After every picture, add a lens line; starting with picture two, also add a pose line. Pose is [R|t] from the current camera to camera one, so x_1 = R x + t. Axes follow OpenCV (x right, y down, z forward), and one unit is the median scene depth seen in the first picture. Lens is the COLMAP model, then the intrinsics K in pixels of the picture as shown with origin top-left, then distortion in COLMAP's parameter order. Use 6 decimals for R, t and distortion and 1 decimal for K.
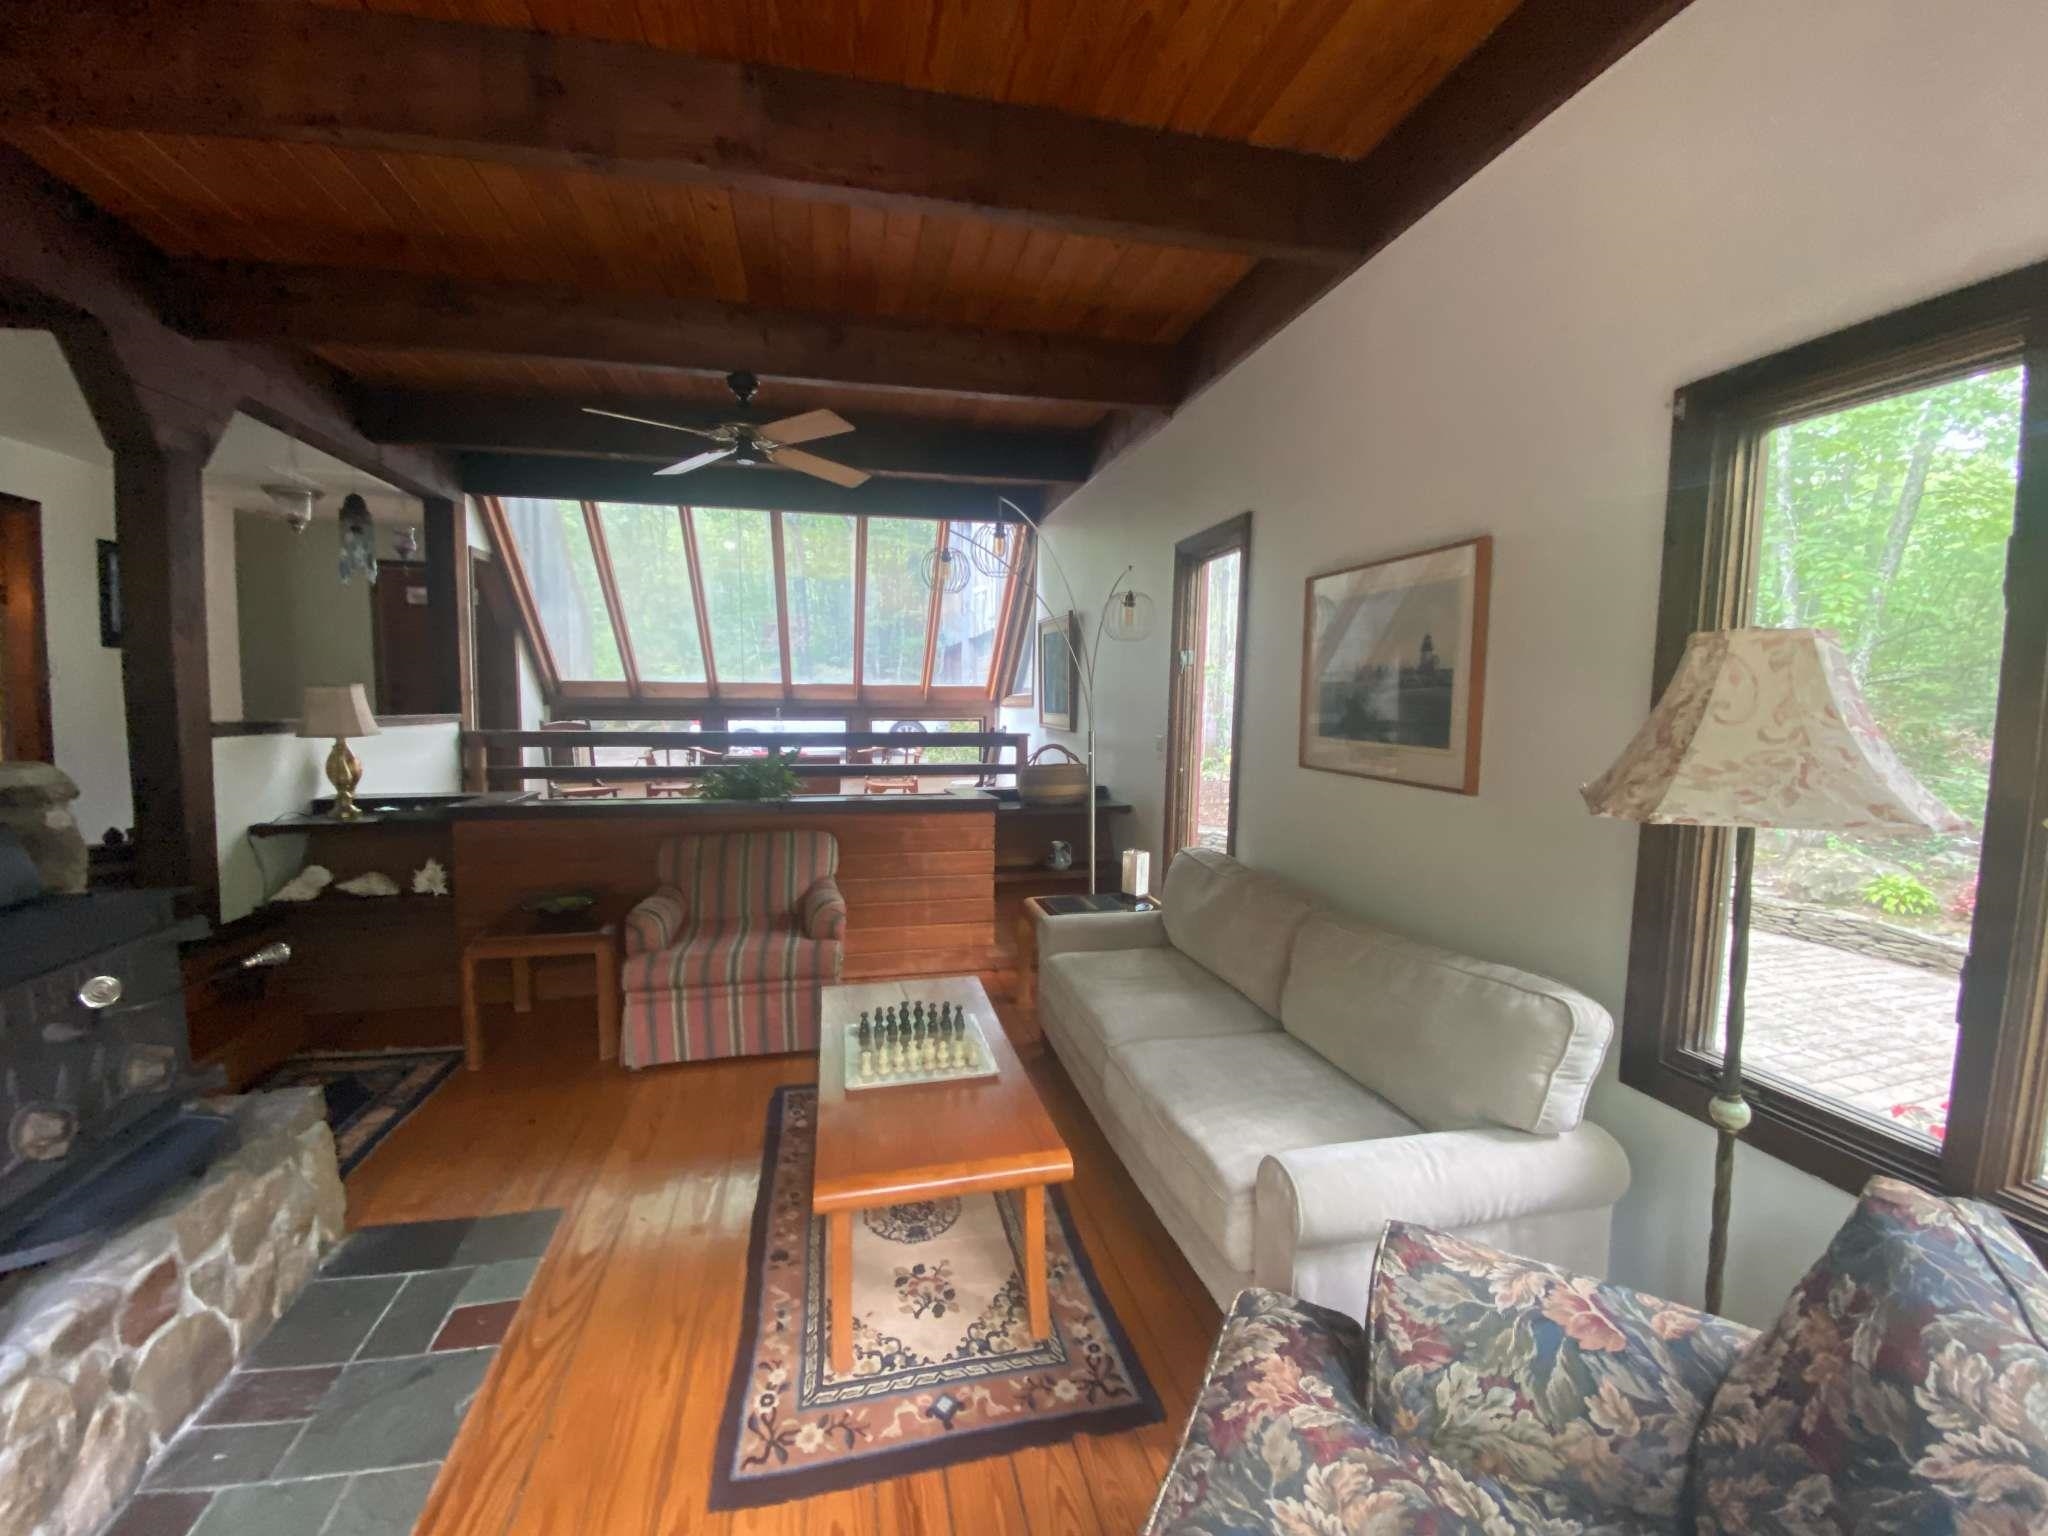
lens RADIAL K [[834.2, 0, 1020.6], [0, 834.2, 769.8], [0, 0, 1]] dist [0.035391, -0.025446]
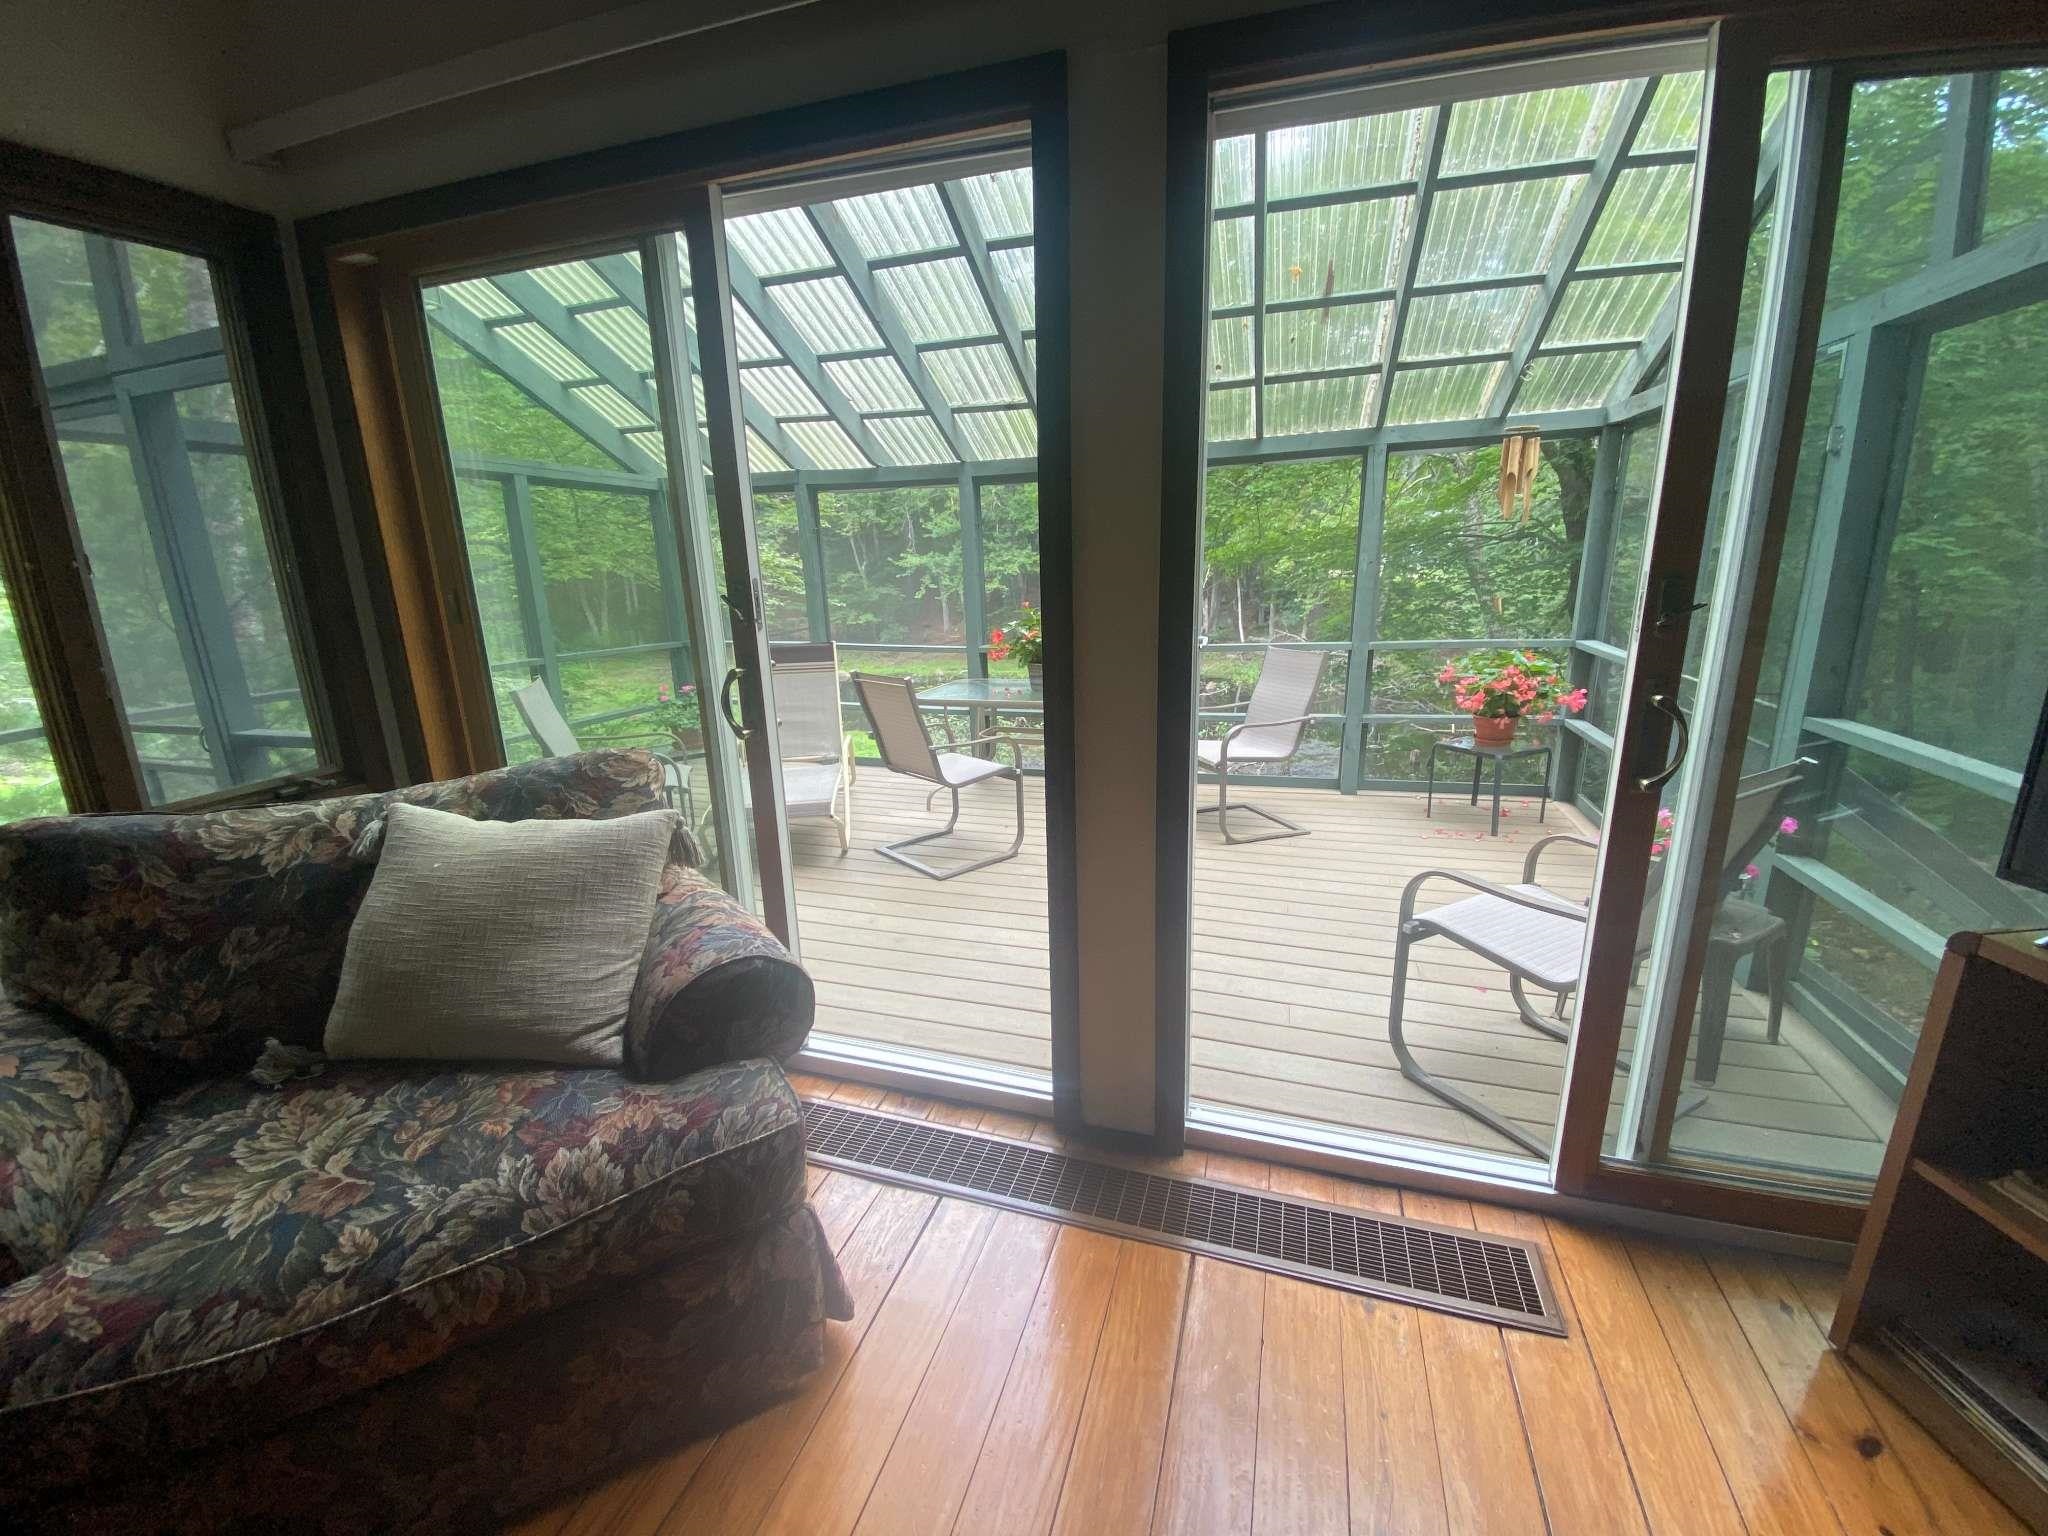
lens RADIAL K [[834.2, 0, 1020.6], [0, 834.2, 769.8], [0, 0, 1]] dist [0.035391, -0.025446]
pose [[-0.850477, -0.122152, 0.511633, -0.408986], [0.069966, 0.937750, 0.340191, 0.032471], [-0.521339, 0.325122, -0.788988, 0.485130]]
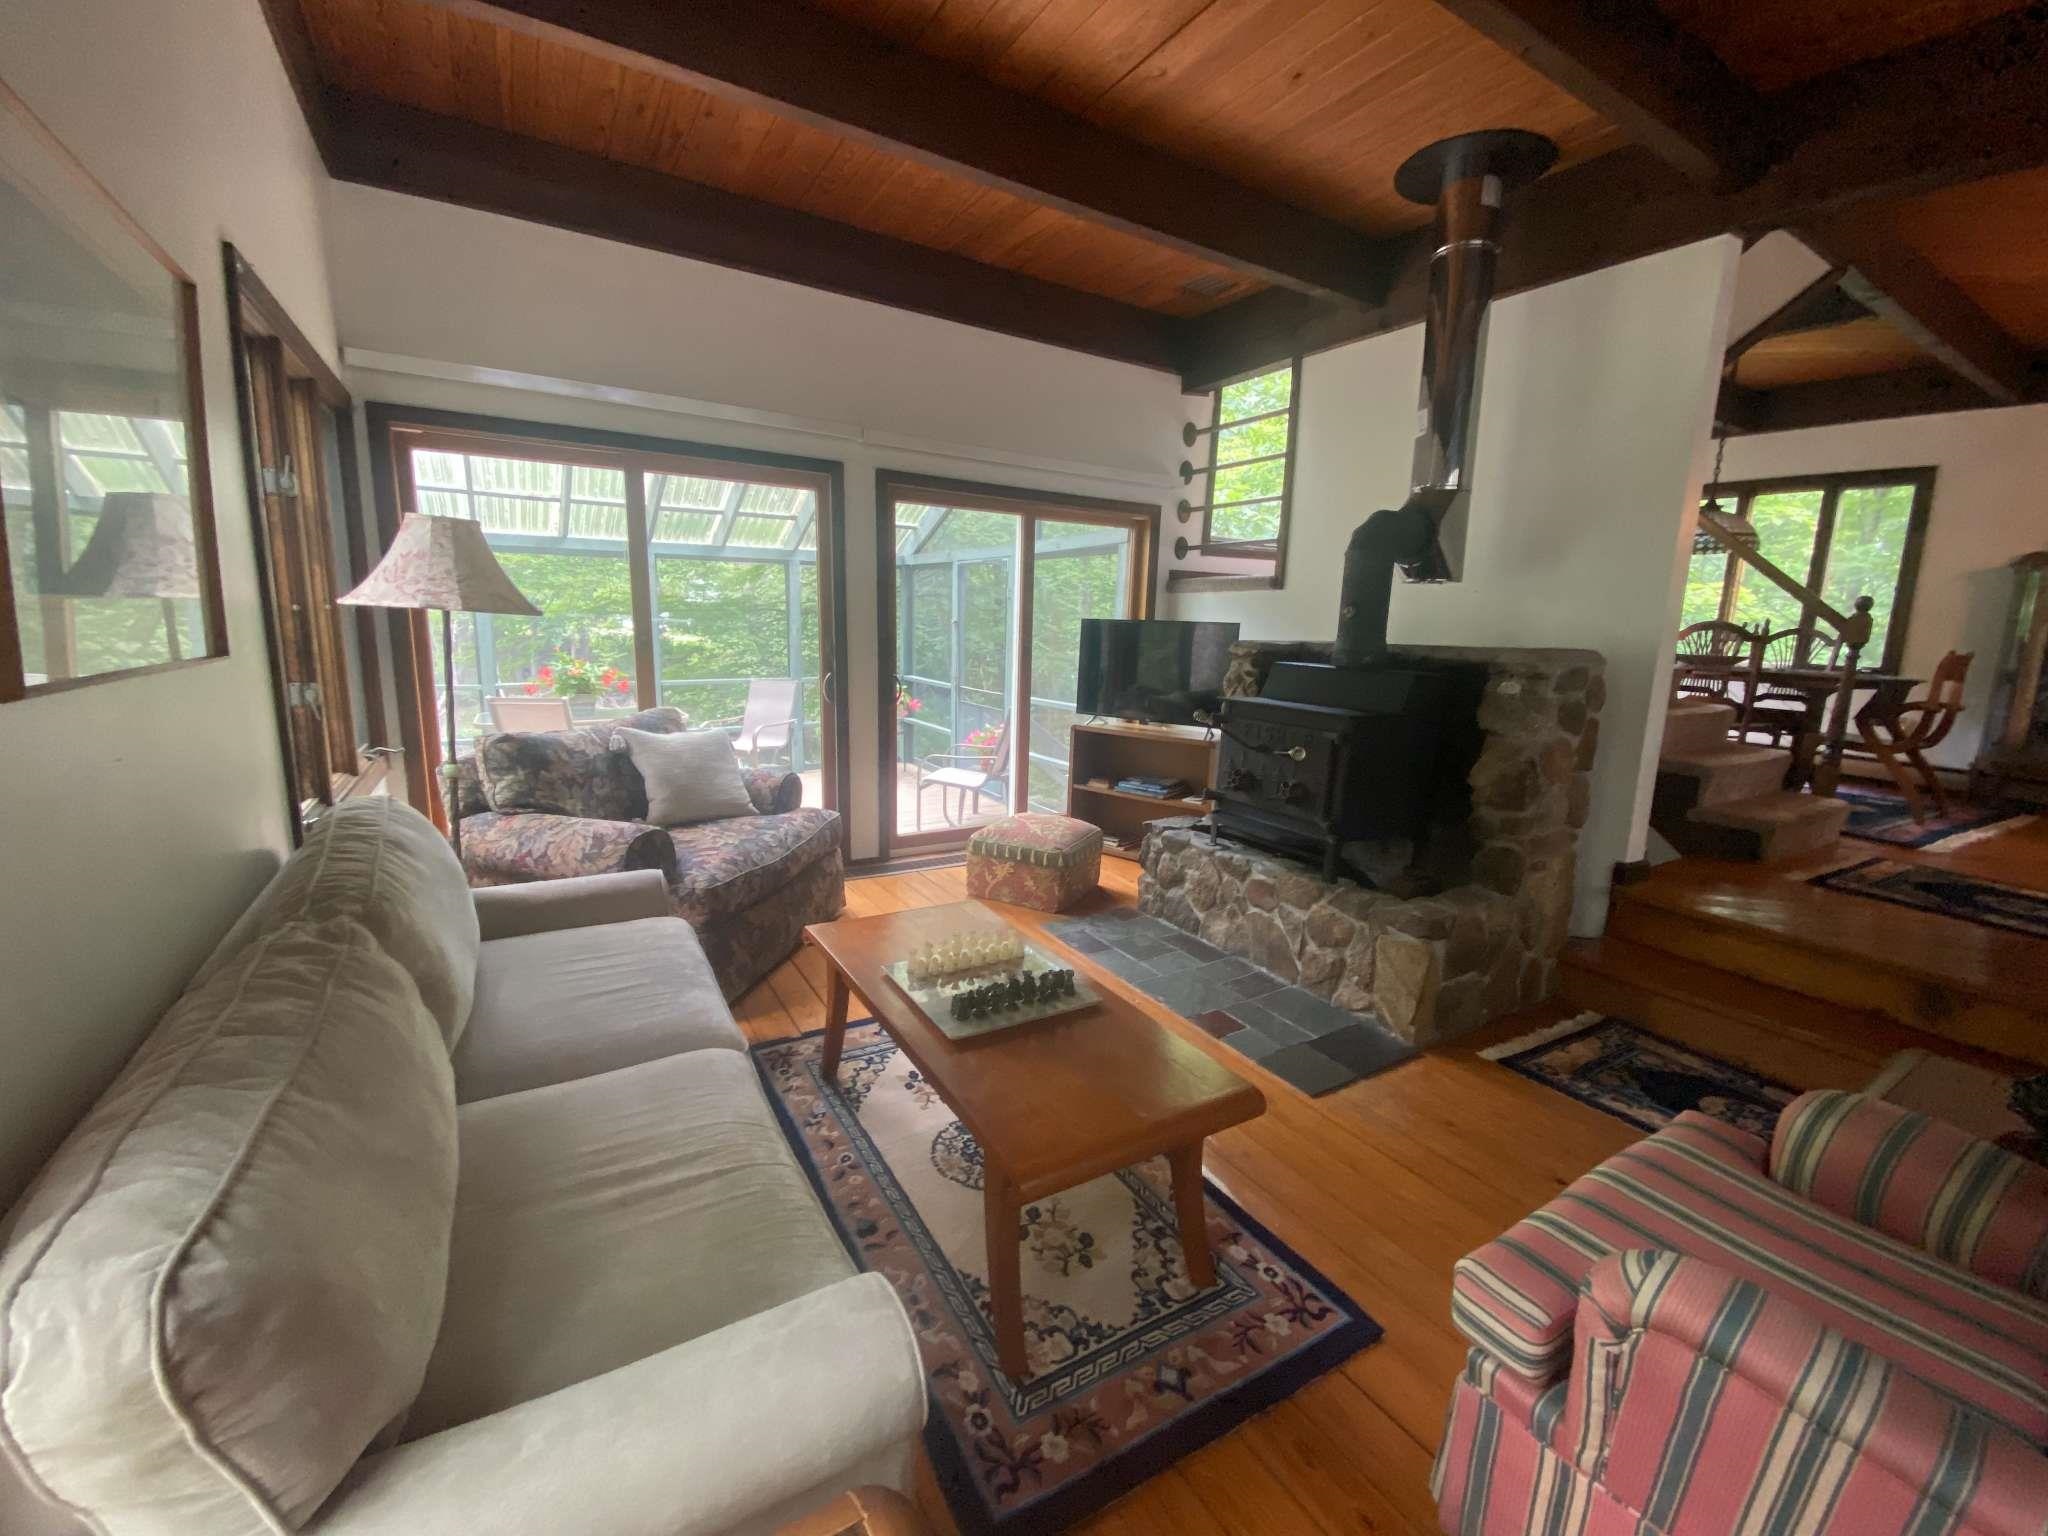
lens RADIAL K [[834.2, 0, 1020.6], [0, 834.2, 769.8], [0, 0, 1]] dist [0.035391, -0.025446]
pose [[-0.951945, 0.015018, -0.305900, 0.104711], [-0.066632, 0.964717, 0.254716, -0.100825], [0.298933, 0.262859, -0.917357, 1.745742]]
